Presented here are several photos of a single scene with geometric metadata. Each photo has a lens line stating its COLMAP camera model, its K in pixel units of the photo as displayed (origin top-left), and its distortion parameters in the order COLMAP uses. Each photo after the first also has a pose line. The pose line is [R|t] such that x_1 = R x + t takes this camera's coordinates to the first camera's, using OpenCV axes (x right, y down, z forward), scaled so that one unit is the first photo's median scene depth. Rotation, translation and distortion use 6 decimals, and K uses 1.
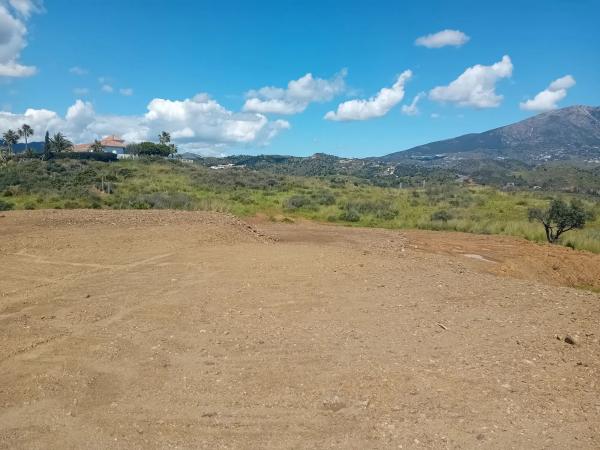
lens RADIAL K [[457.4, 0, 301.1], [0, 457.4, 240.5], [0, 0, 1]] dist [0.072658, -0.149041]
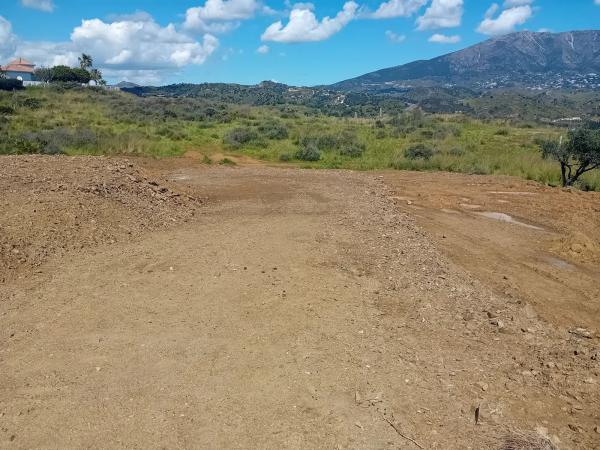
lens RADIAL K [[457.4, 0, 301.1], [0, 457.4, 240.5], [0, 0, 1]] dist [0.072658, -0.149041]
pose [[0.994008, -0.040993, 0.101332, 0.005231], [0.025957, 0.989021, 0.145479, -0.012744], [-0.106183, -0.141977, 0.984158, 0.122470]]
